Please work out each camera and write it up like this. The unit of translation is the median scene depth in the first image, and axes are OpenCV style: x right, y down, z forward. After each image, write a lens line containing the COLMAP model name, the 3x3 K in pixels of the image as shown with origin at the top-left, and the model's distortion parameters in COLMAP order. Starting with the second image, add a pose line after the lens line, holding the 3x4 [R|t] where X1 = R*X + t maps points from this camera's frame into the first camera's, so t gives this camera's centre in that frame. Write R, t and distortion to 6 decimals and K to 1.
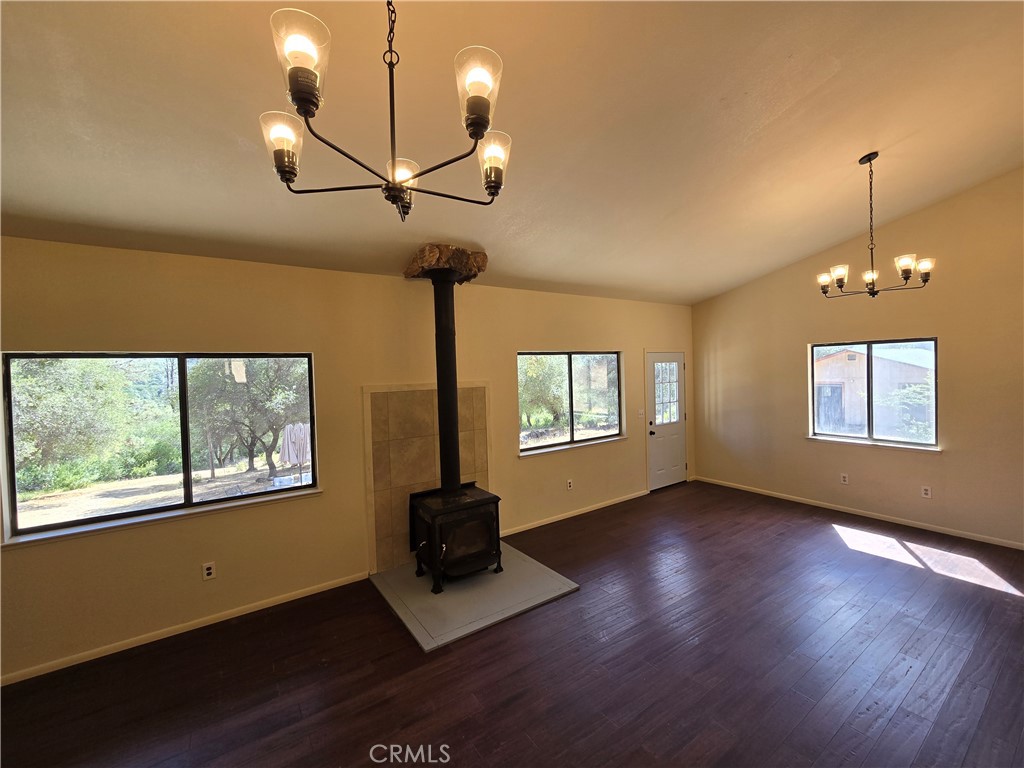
lens RADIAL K [[415.3, 0, 512.0], [0, 415.3, 384.0], [0, 0, 1]] dist [-0.001053, 0.000061]
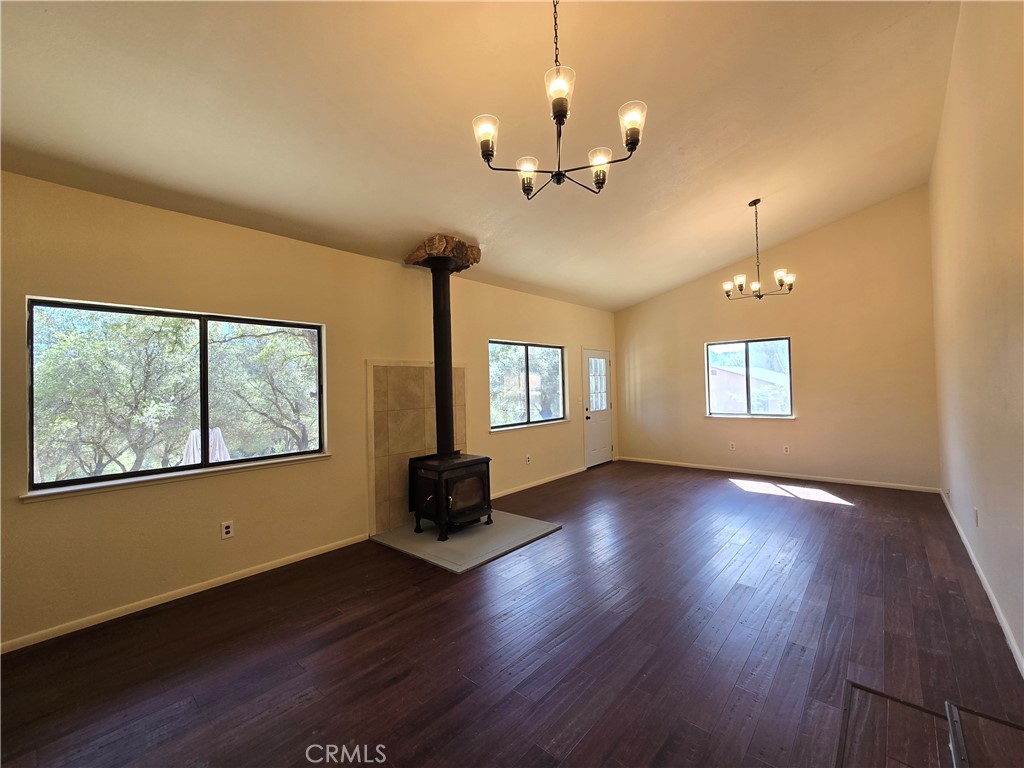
lens RADIAL K [[411.3, 0, 512.0], [0, 411.3, 384.0], [0, 0, 1]] dist [0.000600, 0.000095]
pose [[0.971172, 0.005842, 0.238309, -0.239568], [0.003927, 0.999172, -0.040500, 0.111891], [-0.238349, 0.040268, 0.970344, -0.127127]]
